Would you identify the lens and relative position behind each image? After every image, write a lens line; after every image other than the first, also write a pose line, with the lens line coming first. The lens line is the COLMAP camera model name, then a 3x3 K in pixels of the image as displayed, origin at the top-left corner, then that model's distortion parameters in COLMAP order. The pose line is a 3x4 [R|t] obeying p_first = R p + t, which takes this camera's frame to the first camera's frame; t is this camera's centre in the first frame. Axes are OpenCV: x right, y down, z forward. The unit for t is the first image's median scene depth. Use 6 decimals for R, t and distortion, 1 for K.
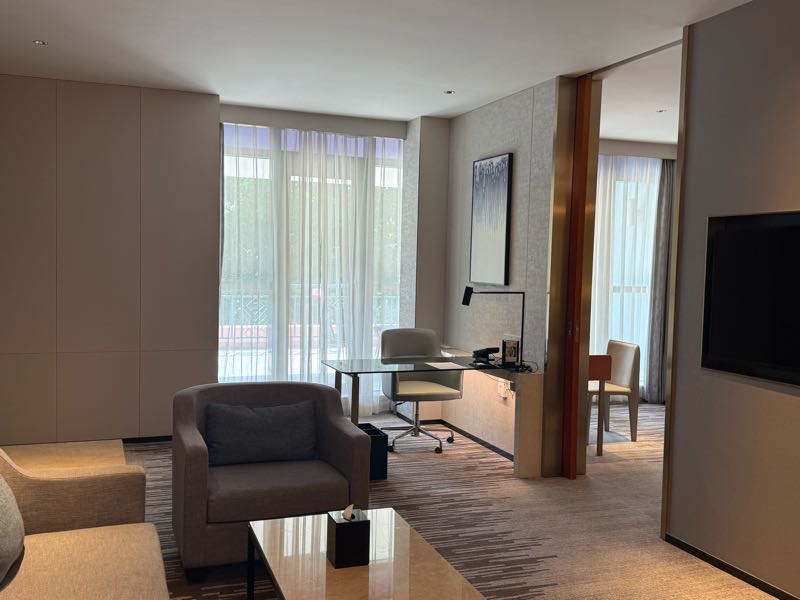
lens RADIAL K [[773.9, 0, 400.0], [0, 773.9, 300.0], [0, 0, 1]] dist [0.122740, -0.224776]
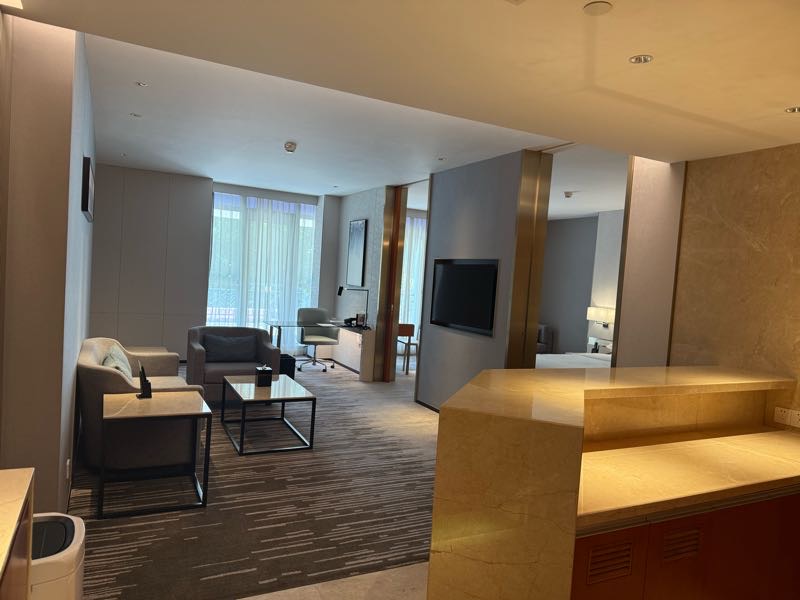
lens RADIAL K [[562.5, 0, 400.0], [0, 562.5, 300.0], [0, 0, 1]] dist [0.115835, -0.000162]
pose [[0.993010, 0.038331, 0.111632, 0.072487], [-0.038013, 0.999265, -0.004979, 0.018144], [-0.111741, 0.000701, 0.993737, -0.414091]]
